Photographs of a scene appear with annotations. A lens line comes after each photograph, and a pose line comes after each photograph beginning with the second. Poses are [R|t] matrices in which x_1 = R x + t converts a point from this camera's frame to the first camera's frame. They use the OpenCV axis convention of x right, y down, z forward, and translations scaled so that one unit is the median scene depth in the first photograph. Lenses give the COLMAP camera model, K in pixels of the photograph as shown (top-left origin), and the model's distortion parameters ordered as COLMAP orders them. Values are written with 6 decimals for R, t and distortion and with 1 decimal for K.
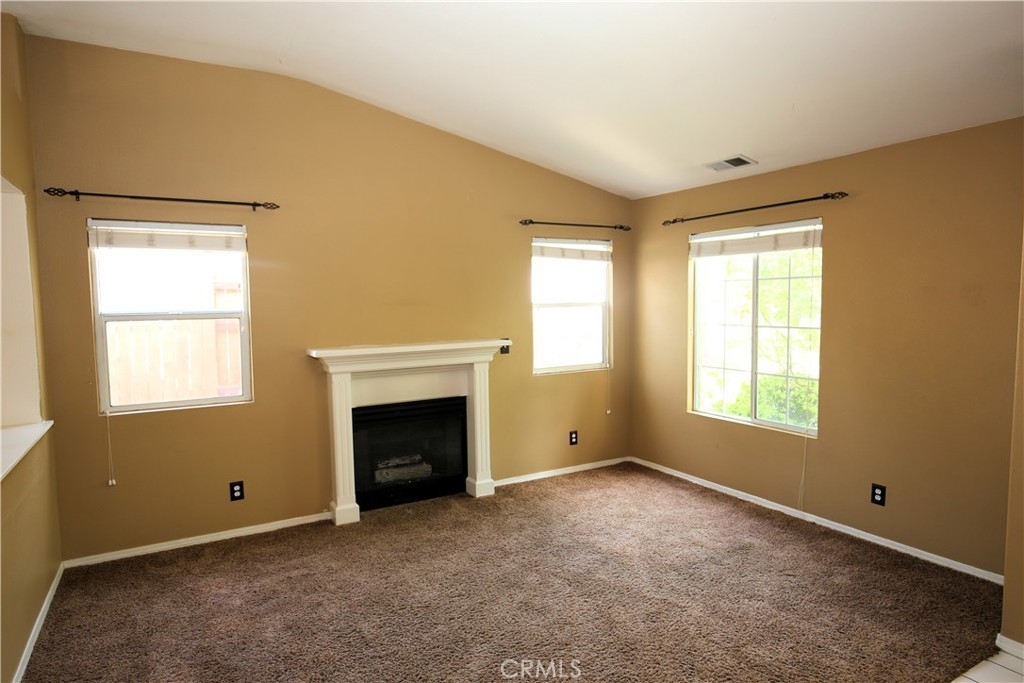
lens RADIAL K [[595.4, 0, 510.6], [0, 595.4, 339.3], [0, 0, 1]] dist [-0.007356, -0.001104]
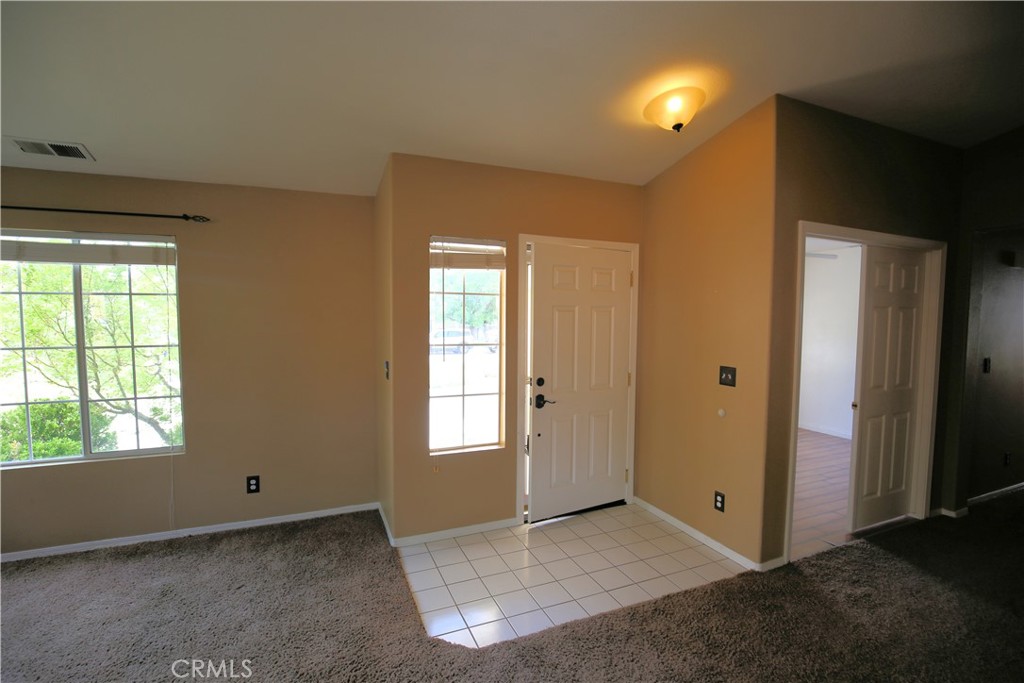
lens RADIAL K [[470.6, 0, 507.1], [0, 470.6, 344.7], [0, 0, 1]] dist [-0.029733, 0.002153]
pose [[0.130786, -0.052156, 0.990038, -0.190881], [0.061941, 0.997094, 0.044345, -0.020613], [-0.989474, 0.055524, 0.133636, 0.339723]]
